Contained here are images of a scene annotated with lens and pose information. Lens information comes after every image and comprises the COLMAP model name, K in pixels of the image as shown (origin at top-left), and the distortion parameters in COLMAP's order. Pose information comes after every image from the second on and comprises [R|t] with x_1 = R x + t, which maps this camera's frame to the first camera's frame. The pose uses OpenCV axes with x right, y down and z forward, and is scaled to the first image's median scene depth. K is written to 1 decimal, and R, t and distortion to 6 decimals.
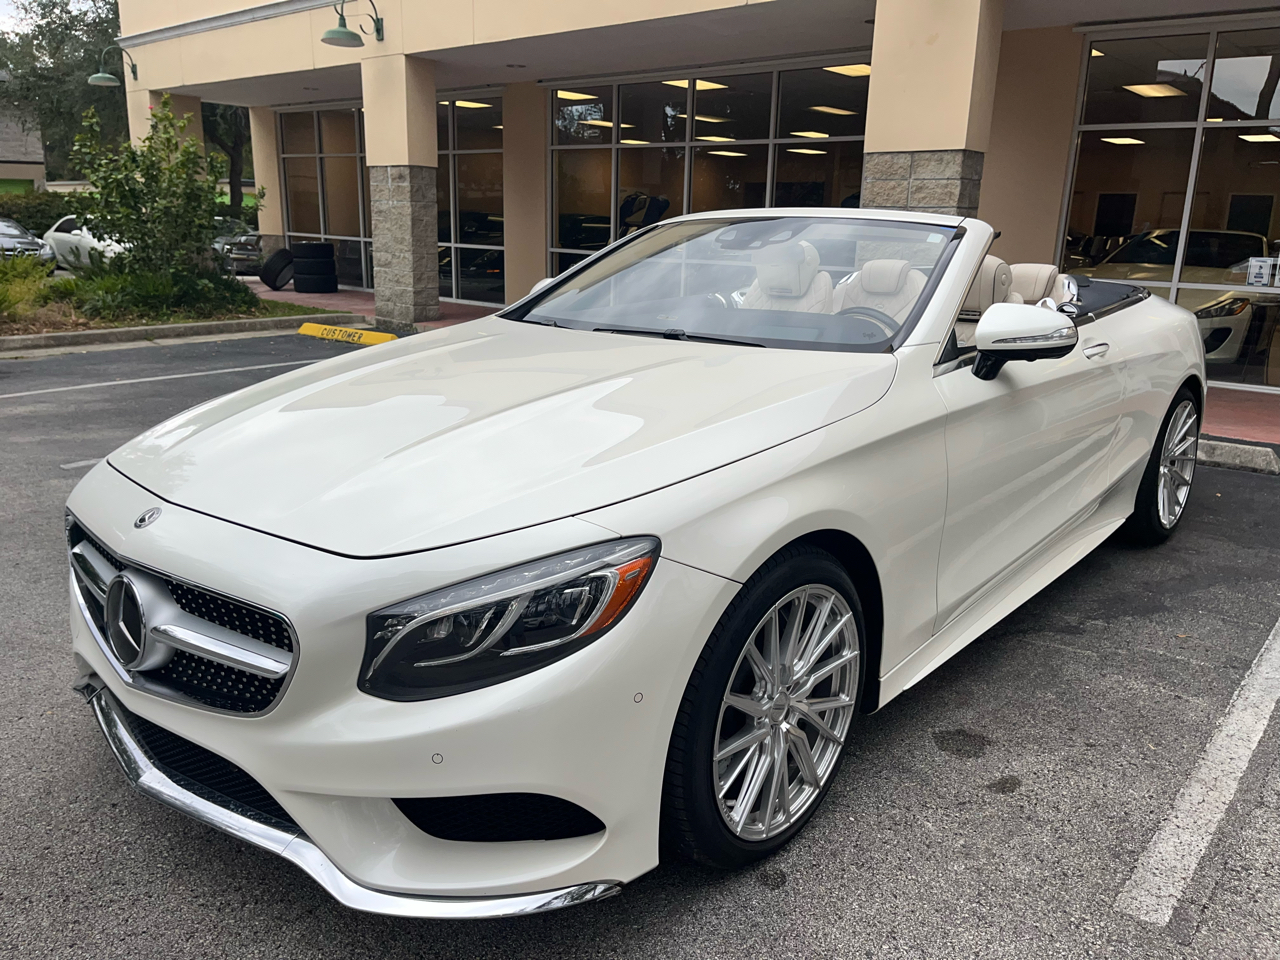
lens RADIAL K [[988.5, 0, 637.1], [0, 988.5, 479.8], [0, 0, 1]] dist [0.077696, -0.116361]
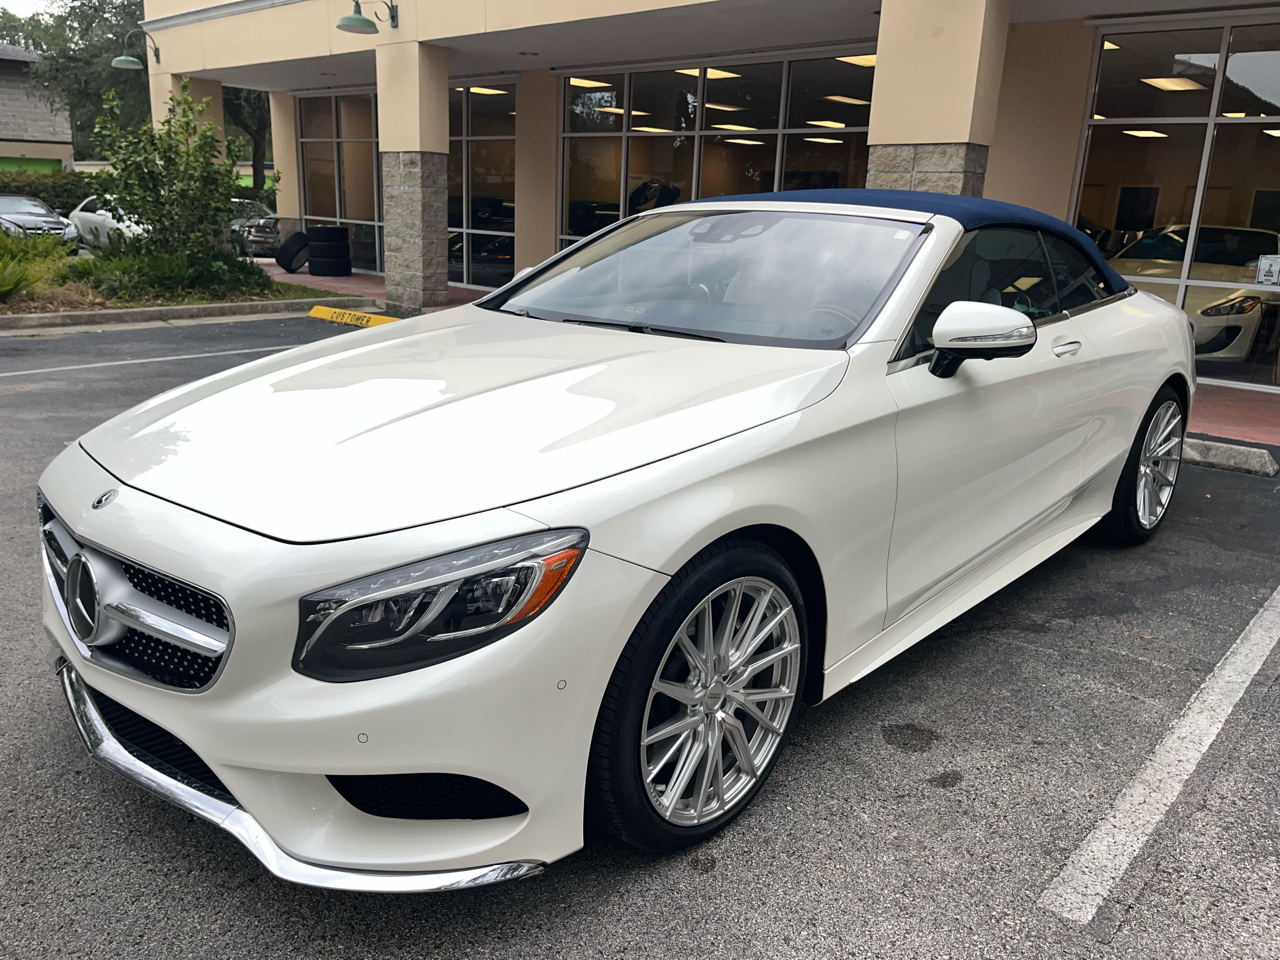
lens RADIAL K [[988.5, 0, 622.0], [0, 988.5, 471.2], [0, 0, 1]] dist [0.077696, -0.116361]
pose [[0.999284, 0.020751, -0.031648, 0.037451], [-0.020586, 0.999773, 0.005534, -0.003539], [0.031756, -0.004878, 0.999484, -0.011940]]
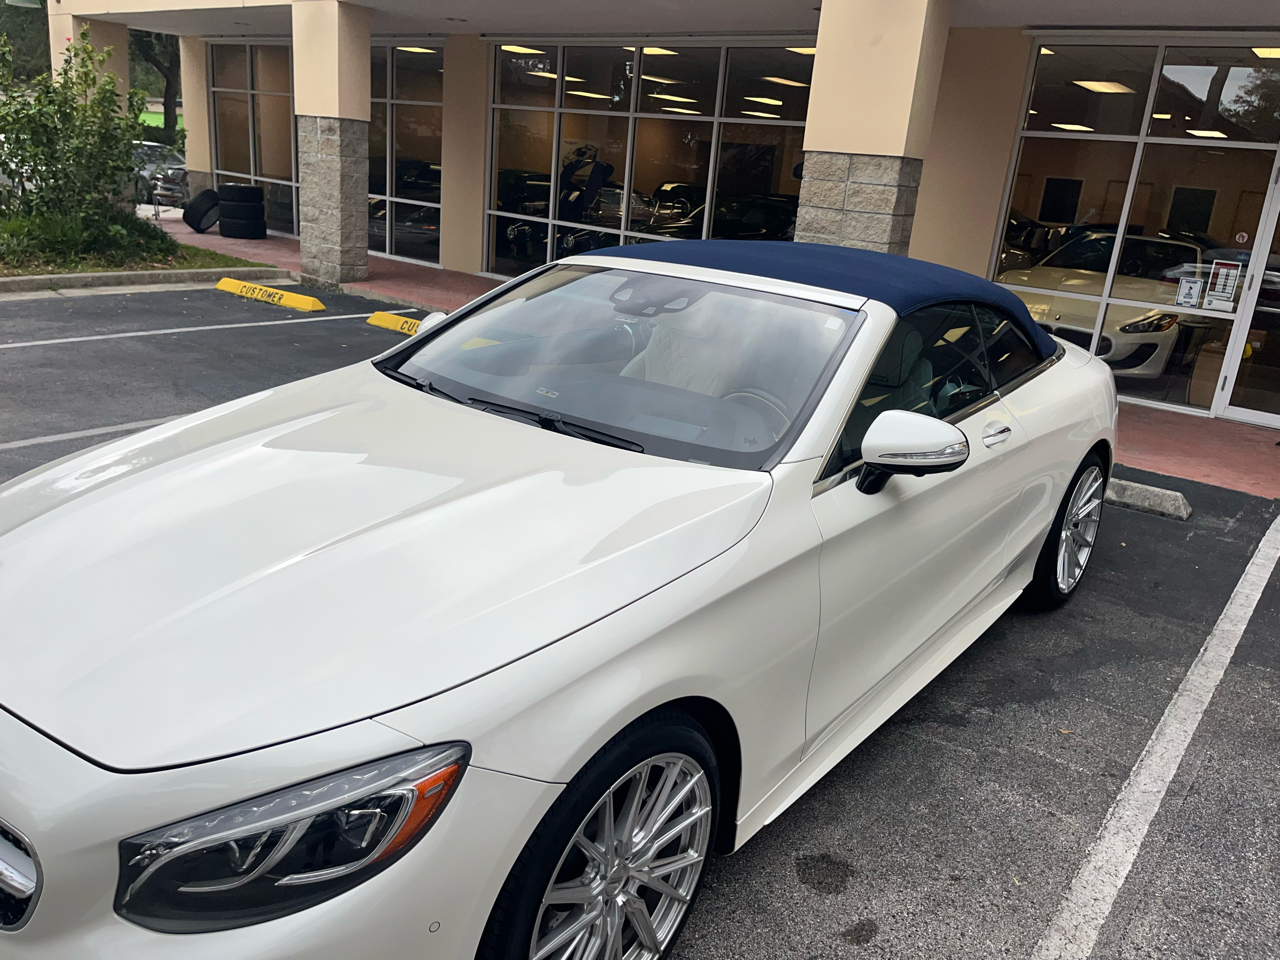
lens RADIAL K [[988.5, 0, 637.3], [0, 988.5, 464.5], [0, 0, 1]] dist [0.077696, -0.116361]
pose [[0.997509, 0.044104, 0.055046, 0.047257], [-0.046398, 0.998076, 0.041127, -0.099016], [-0.053126, -0.043578, 0.997636, 0.043306]]
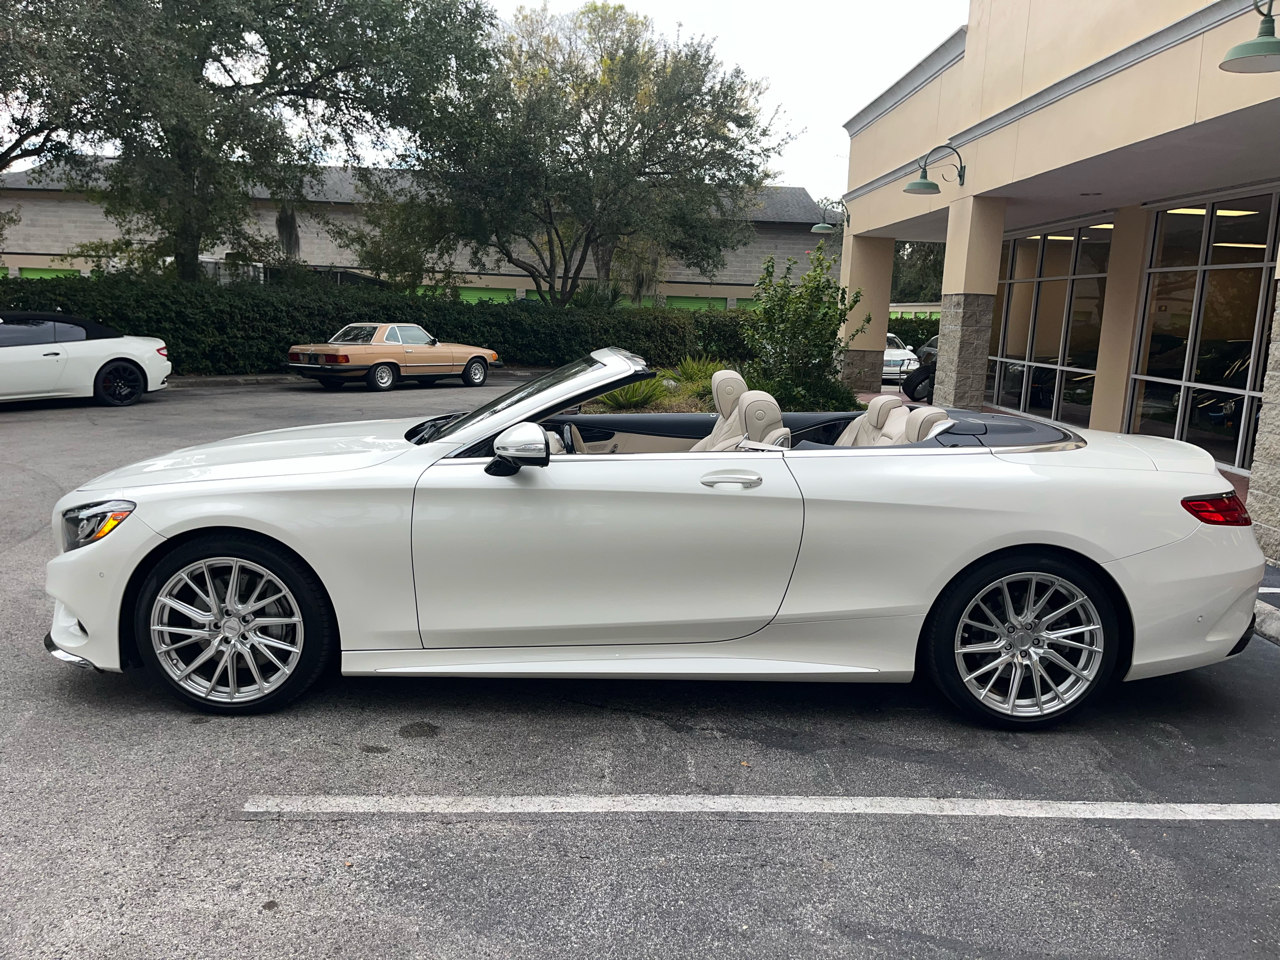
lens RADIAL K [[988.5, 0, 630.7], [0, 988.5, 460.4], [0, 0, 1]] dist [0.077696, -0.116361]
pose [[0.664281, 0.109240, -0.739457, 0.930342], [-0.203812, 0.978250, -0.038575, -0.066961], [0.719160, 0.176335, 0.672098, 0.136833]]
